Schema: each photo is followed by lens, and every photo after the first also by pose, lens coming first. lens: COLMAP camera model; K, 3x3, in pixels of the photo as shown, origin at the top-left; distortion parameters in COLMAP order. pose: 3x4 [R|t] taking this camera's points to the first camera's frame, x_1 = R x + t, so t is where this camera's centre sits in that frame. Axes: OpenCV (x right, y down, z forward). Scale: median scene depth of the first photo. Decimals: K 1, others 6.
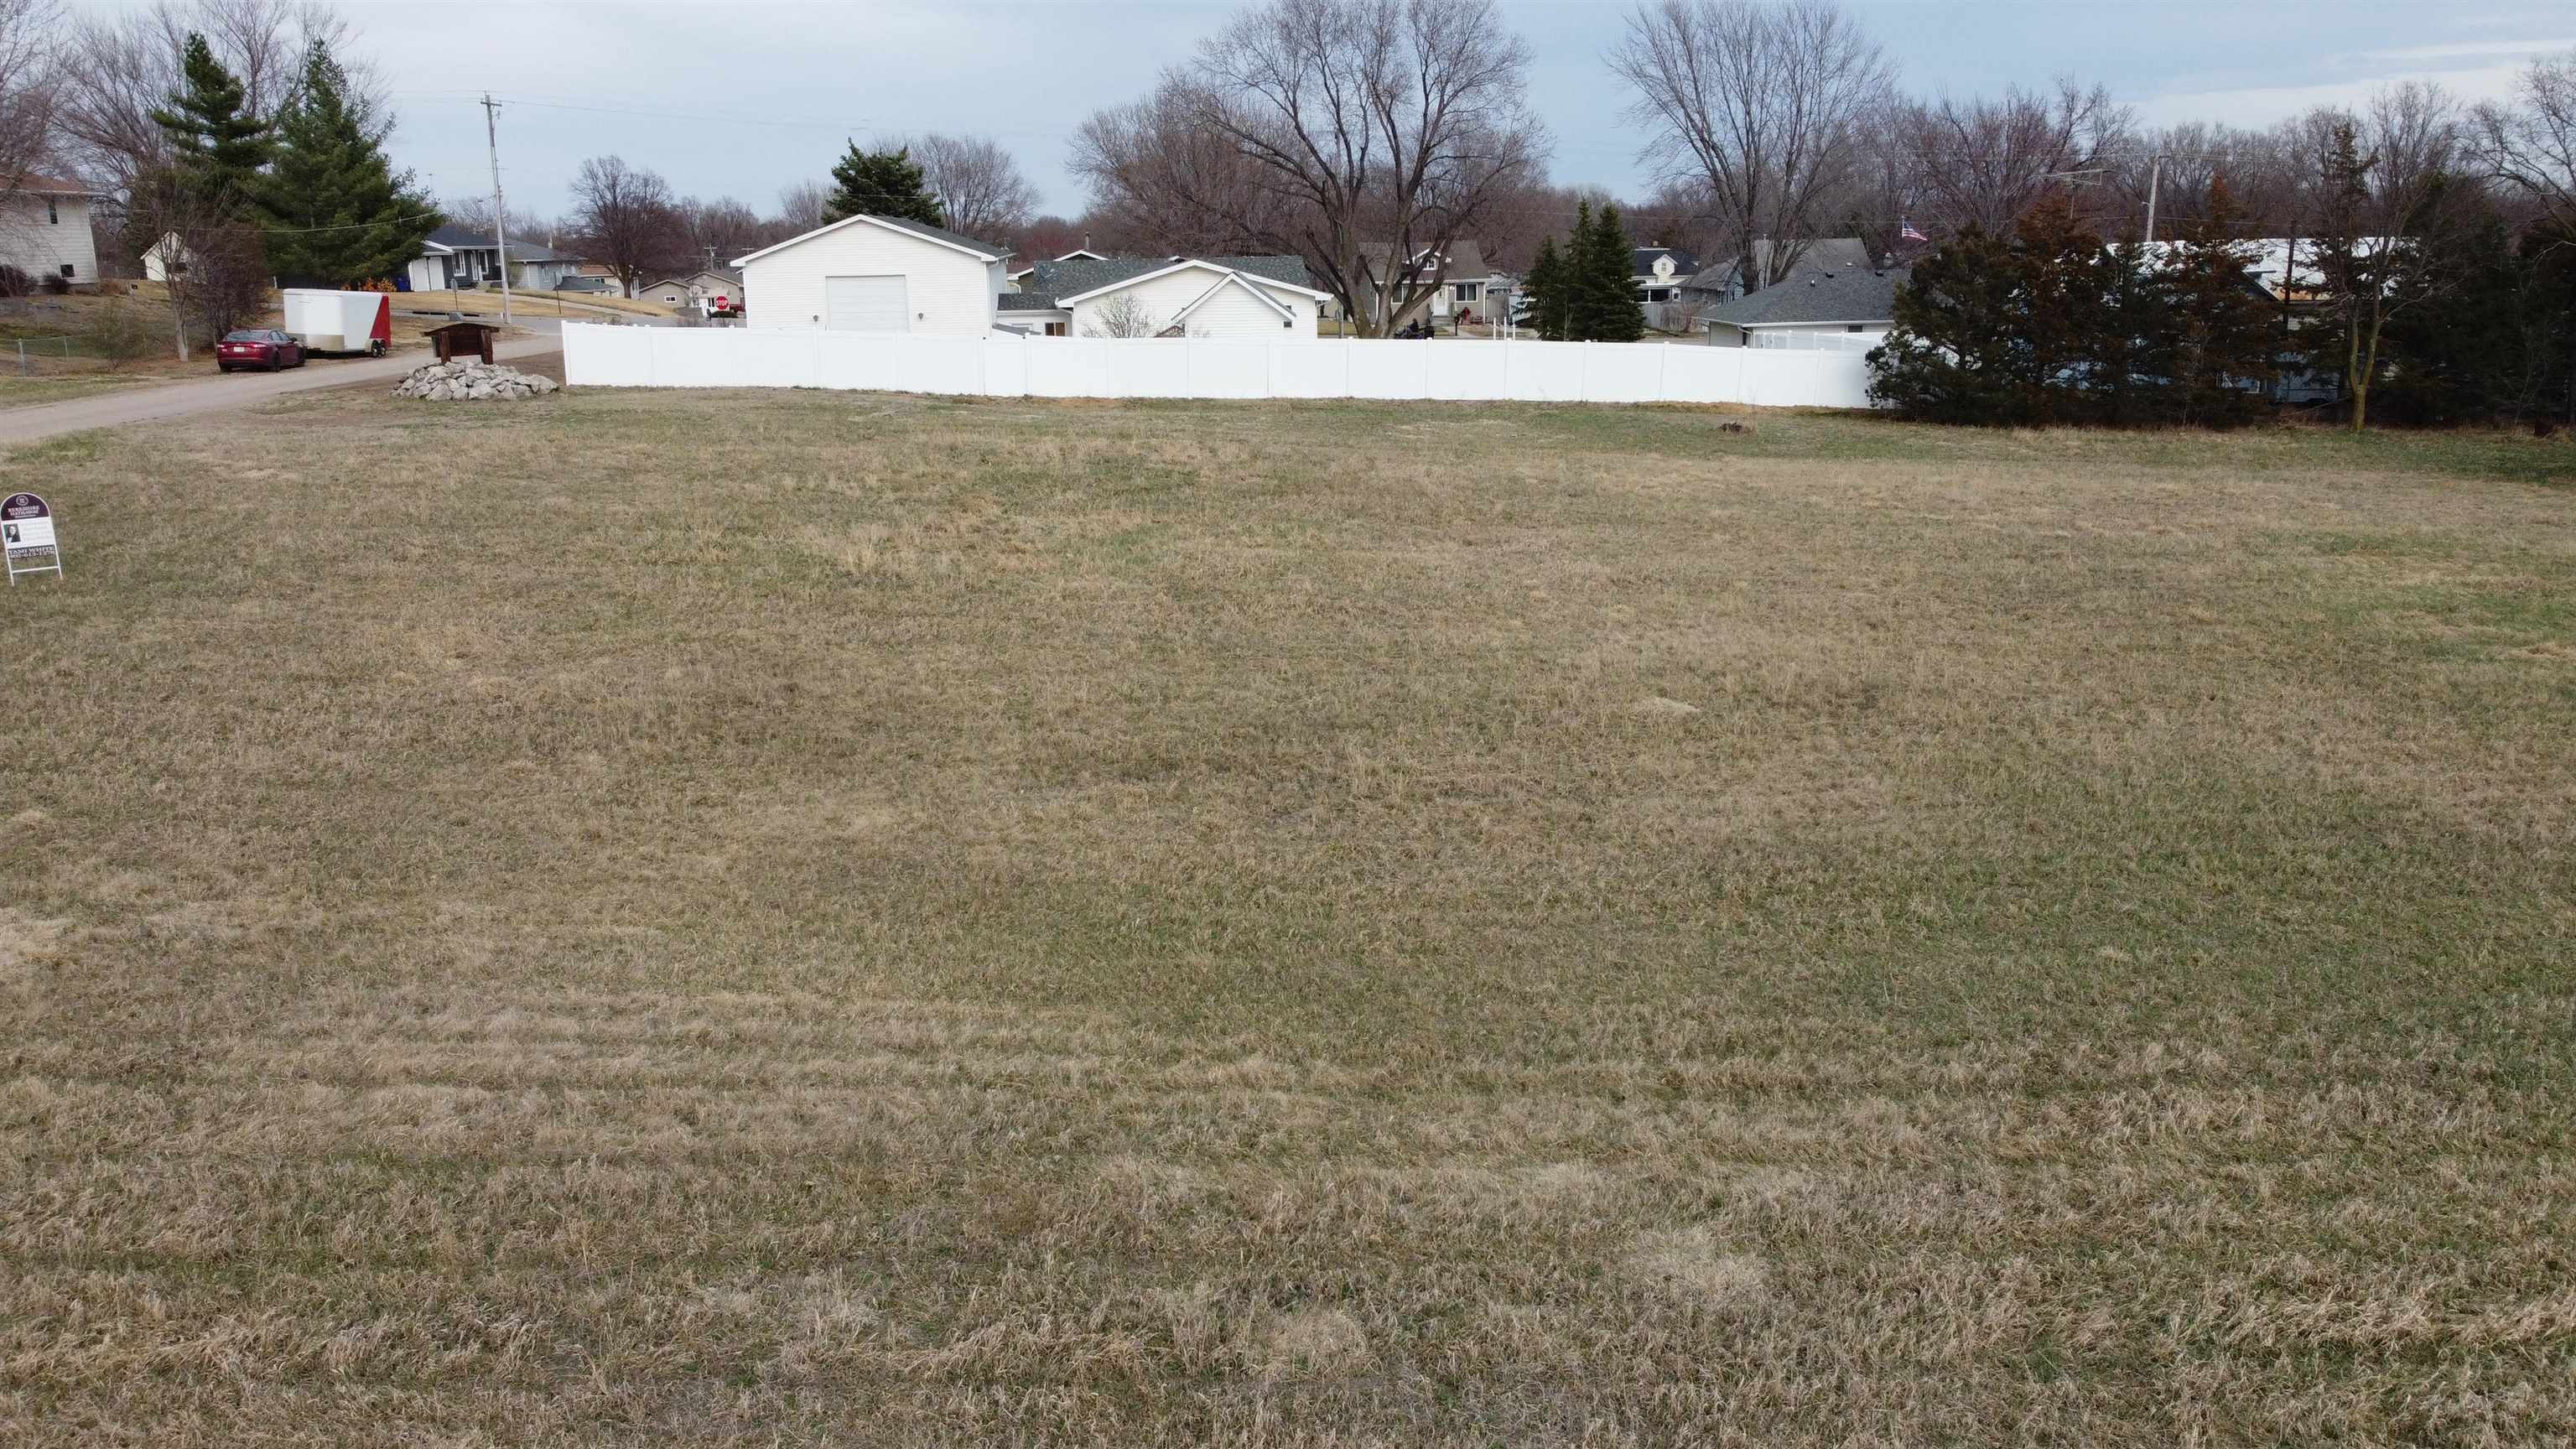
lens RADIAL K [[1947.3, 0, 1276.6], [0, 1947.3, 727.9], [0, 0, 1]] dist [0.002077, -0.013523]
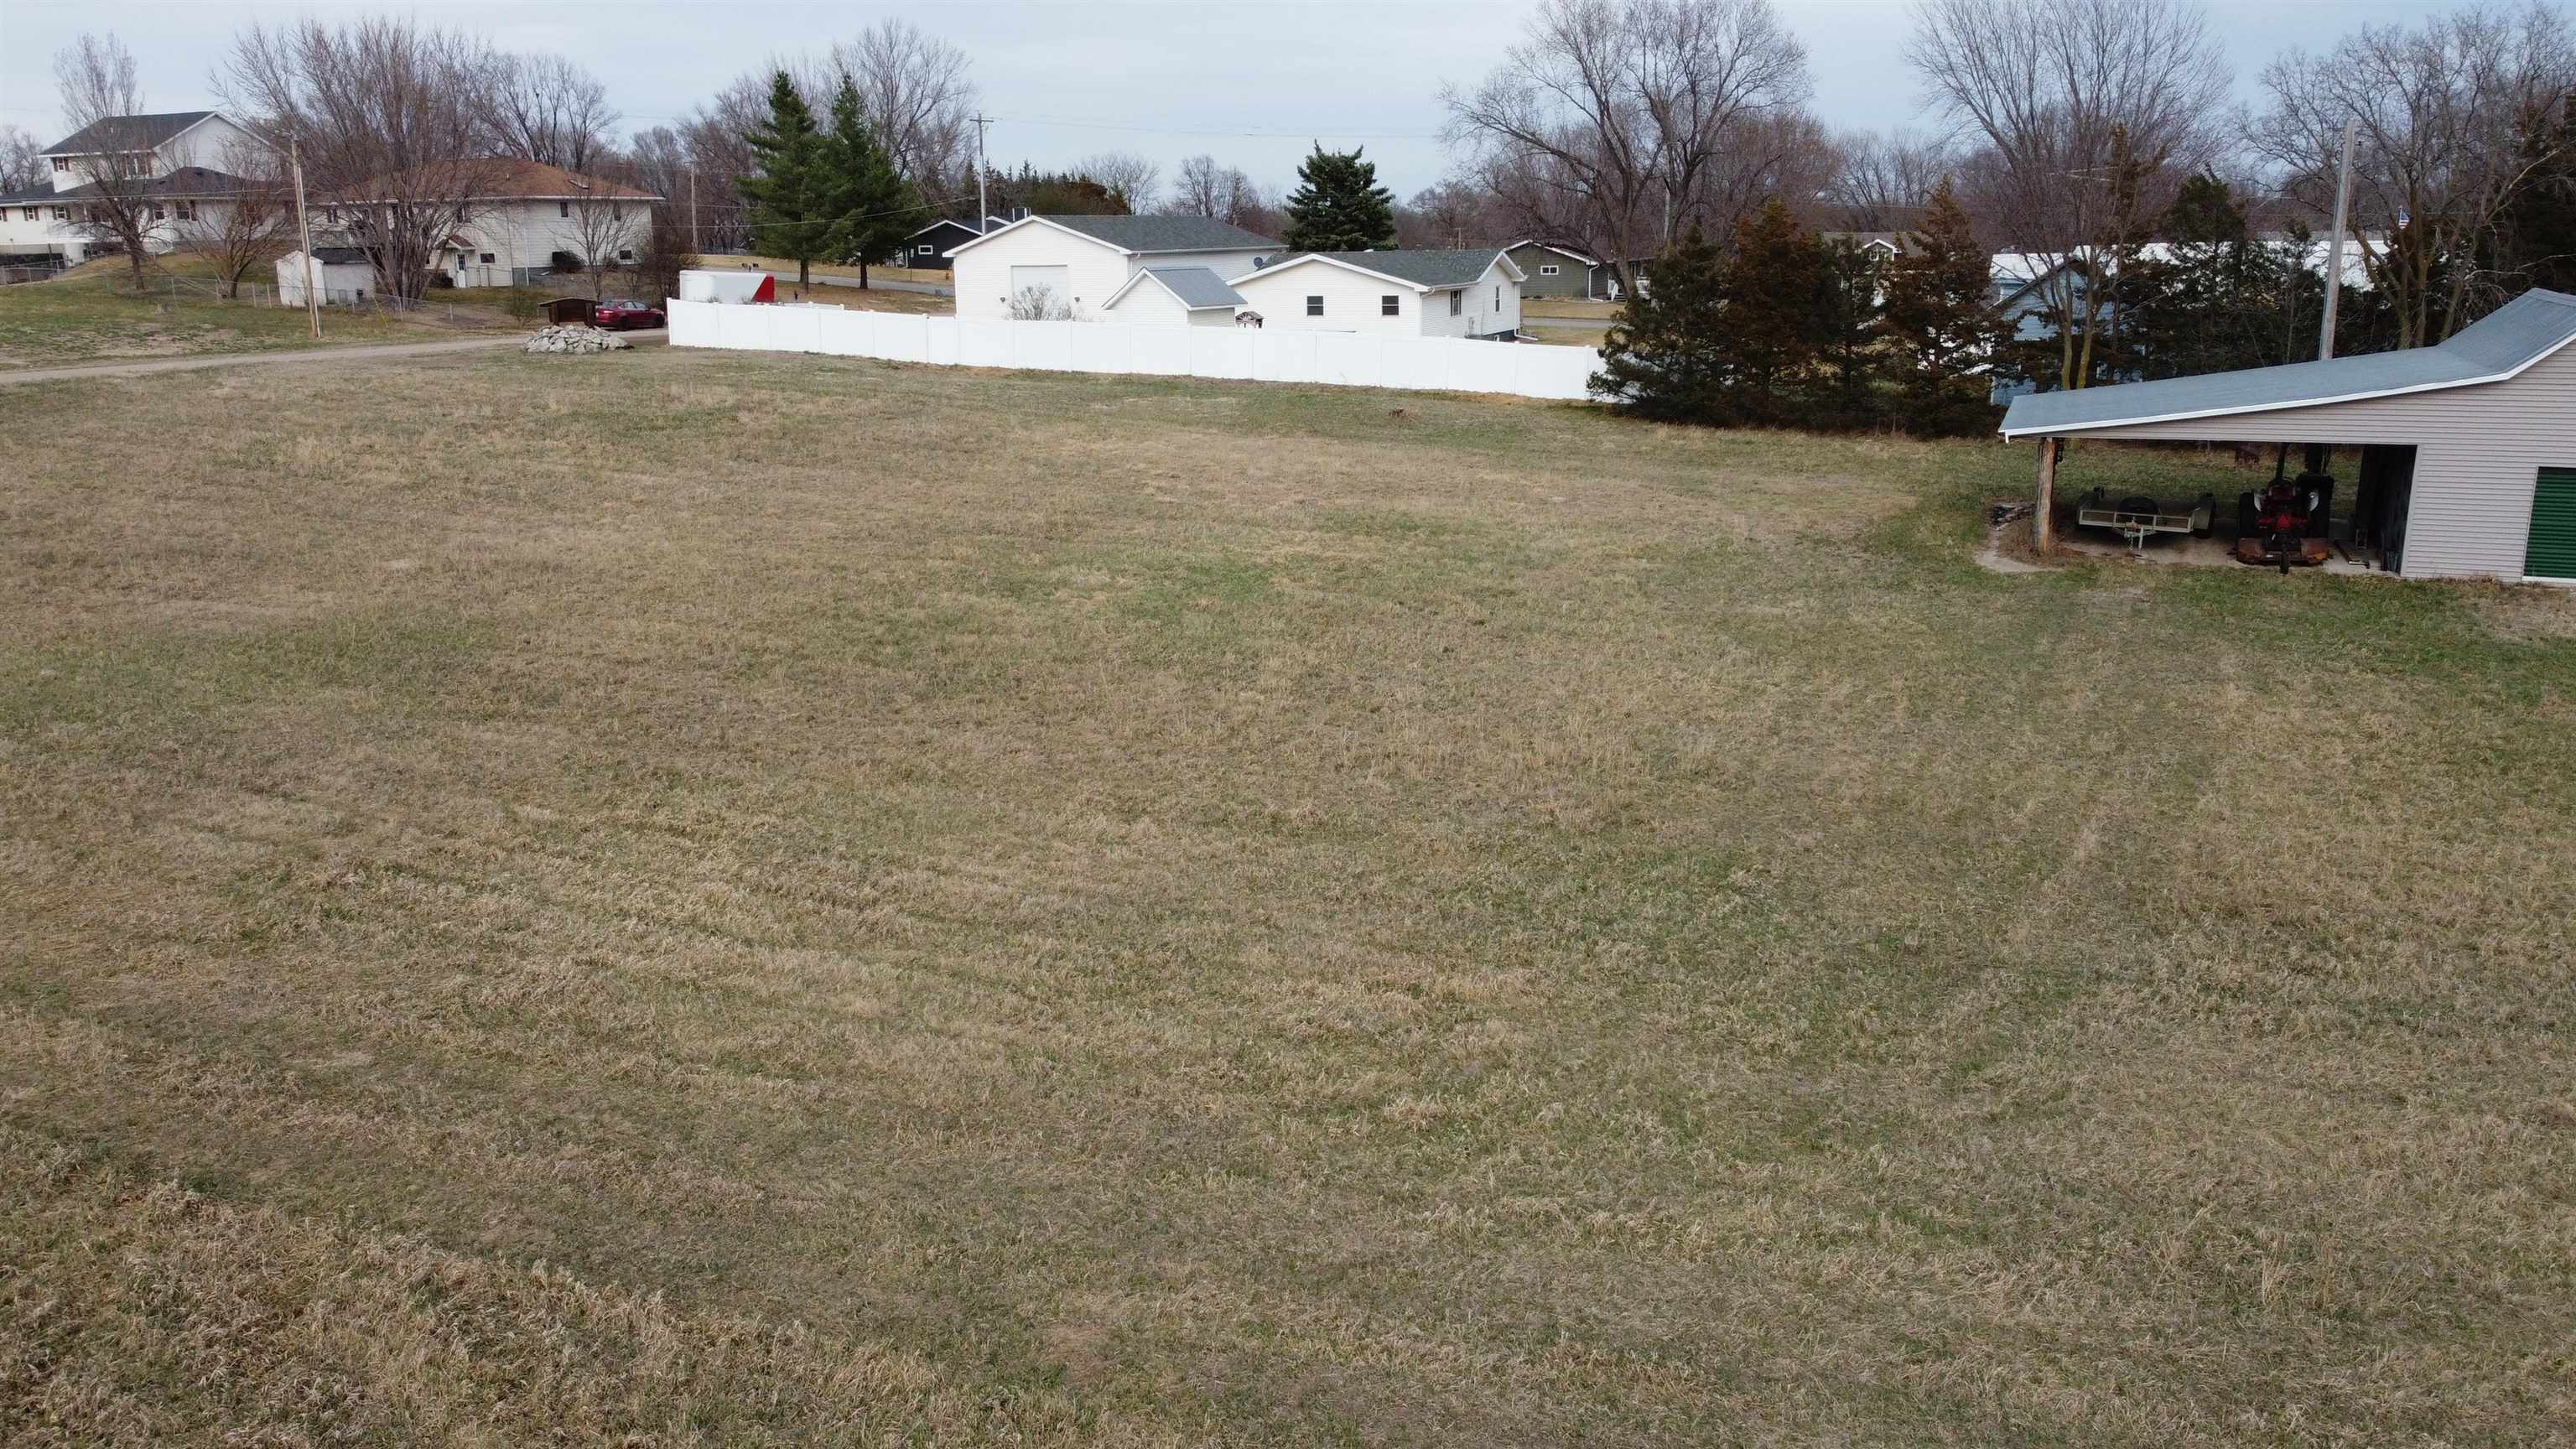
lens RADIAL K [[1947.3, 0, 1278.3], [0, 1947.3, 719.9], [0, 0, 1]] dist [0.002077, -0.013523]
pose [[0.886579, 0.115545, -0.447914, 0.711044], [-0.112961, 0.993065, 0.032583, -0.008223], [0.448572, 0.021709, 0.893483, -0.025771]]
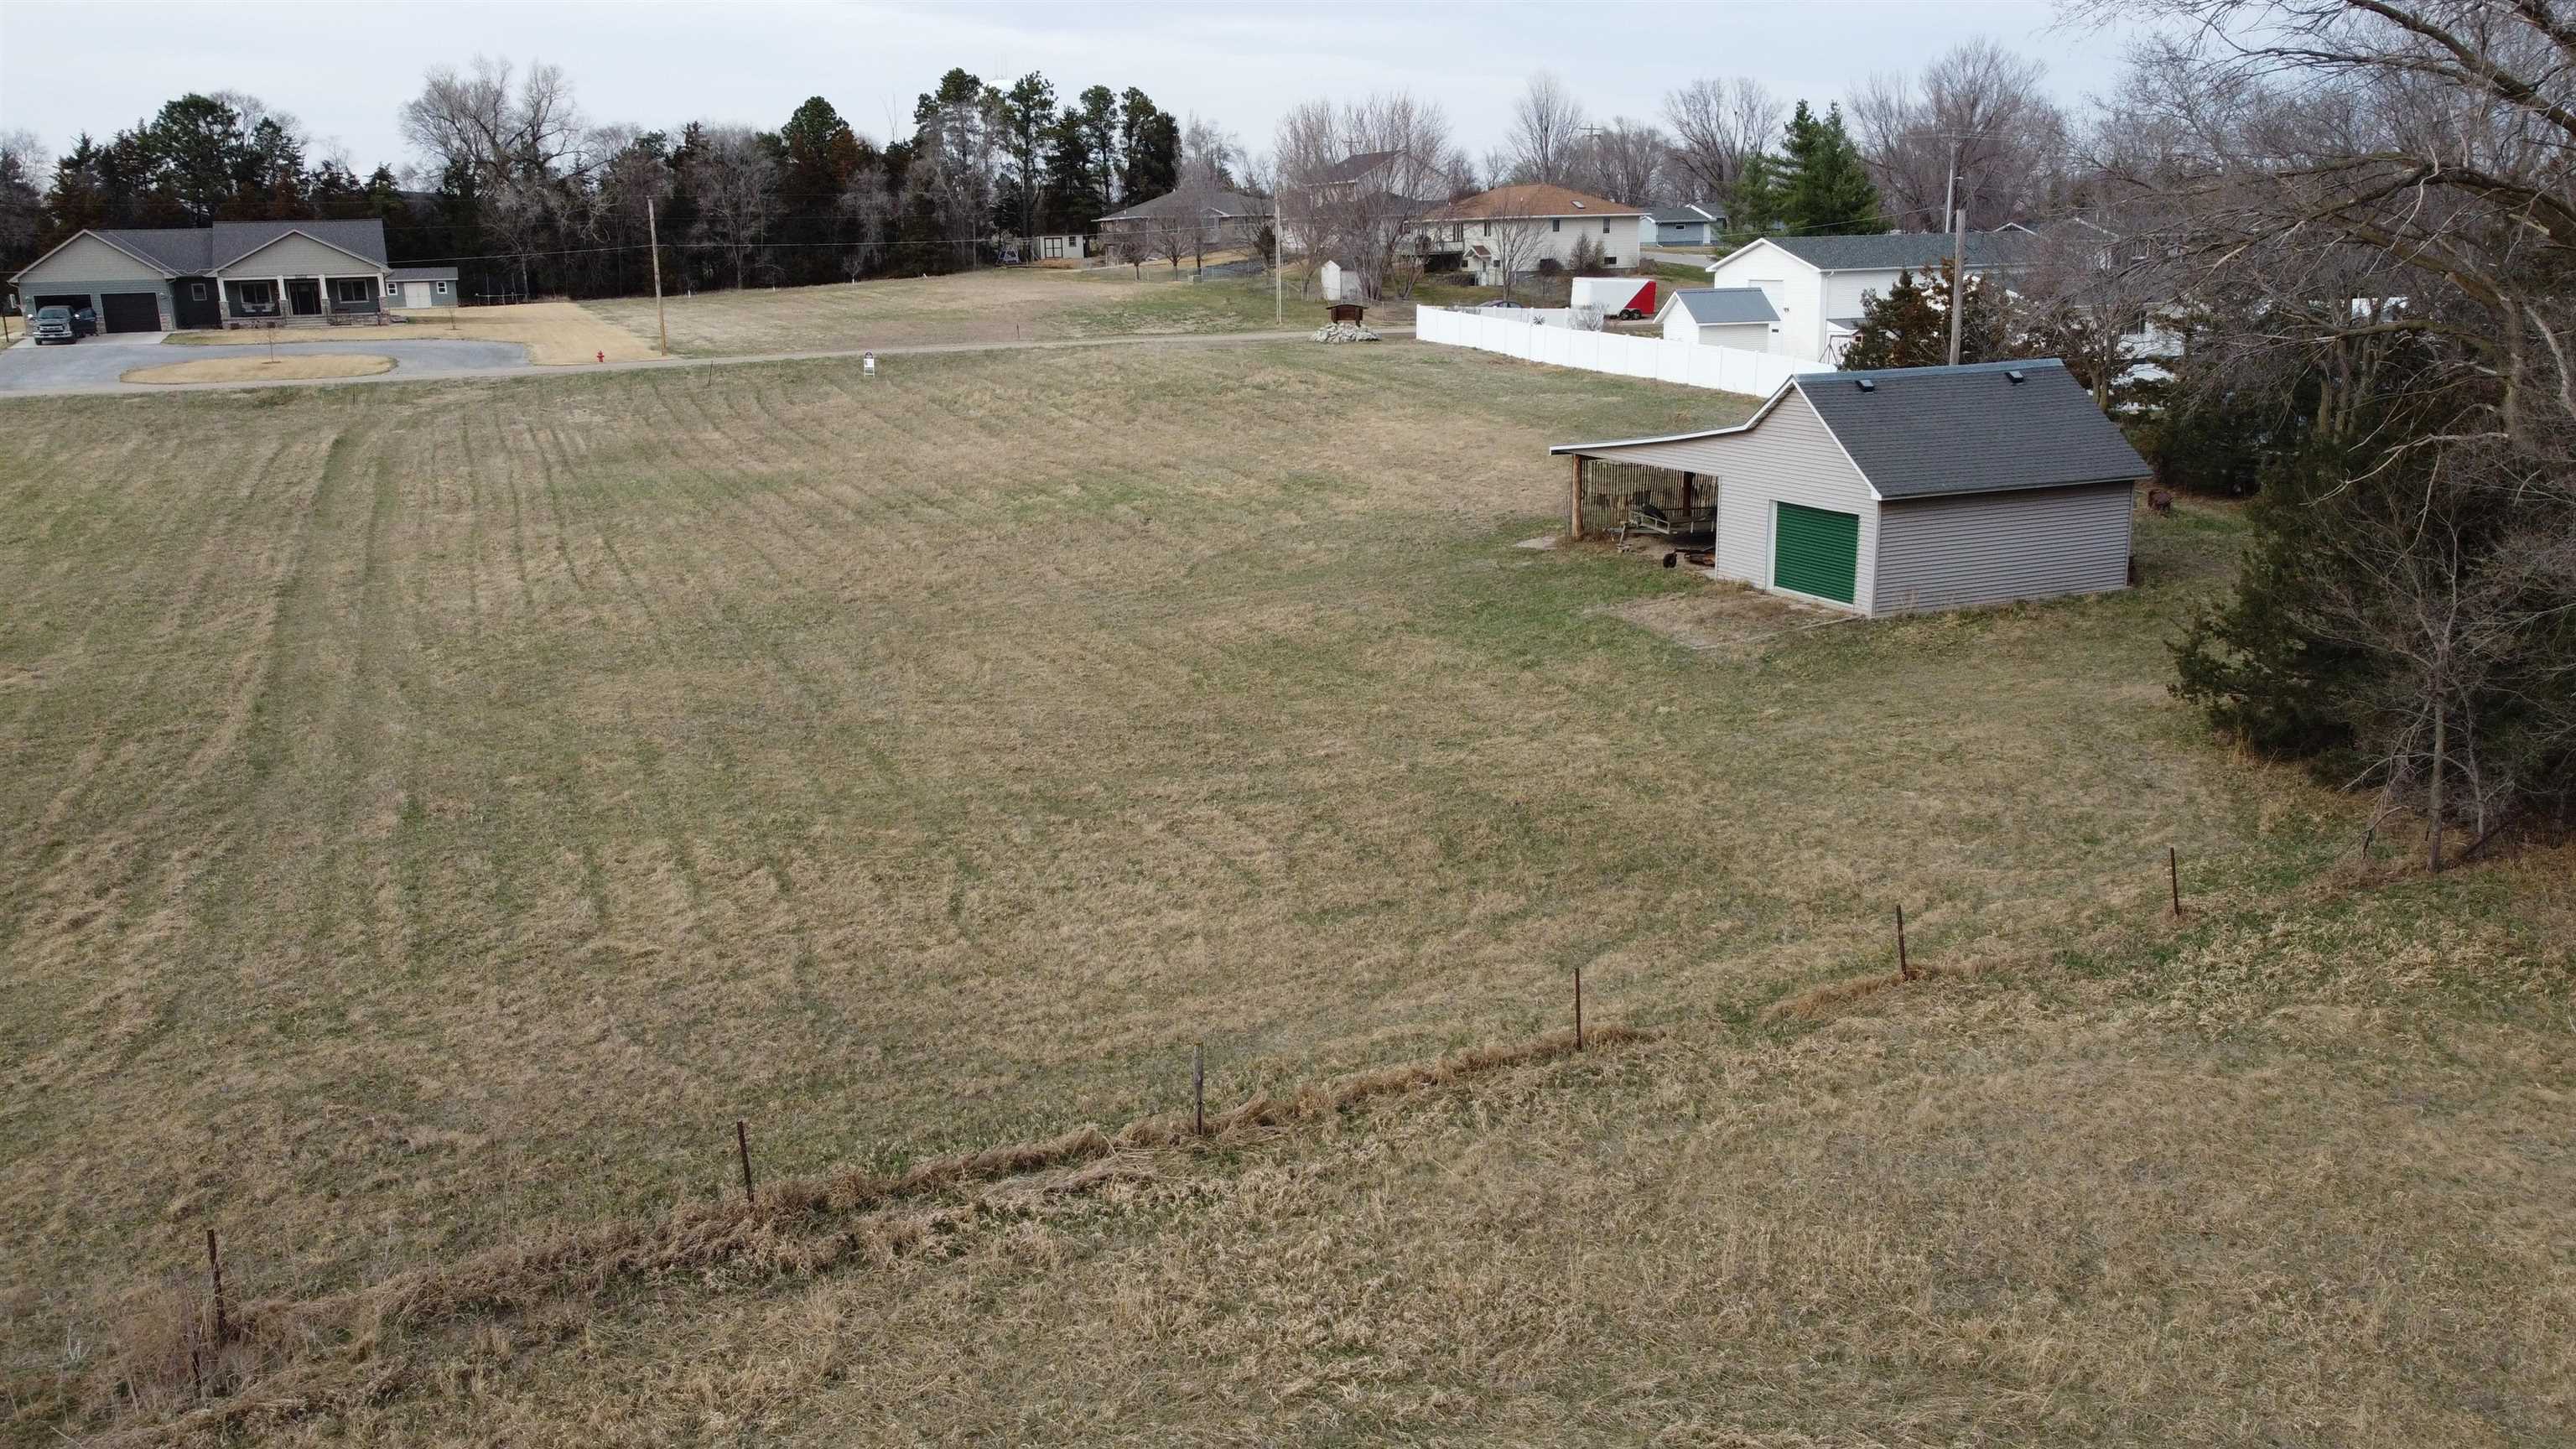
lens RADIAL K [[1947.3, 0, 1274.1], [0, 1947.3, 722.5], [0, 0, 1]] dist [0.002077, -0.013523]
pose [[0.327605, 0.239112, -0.914057, 1.509798], [-0.215656, 0.960832, 0.174055, -0.127522], [0.919874, 0.140101, 0.366339, 0.257134]]
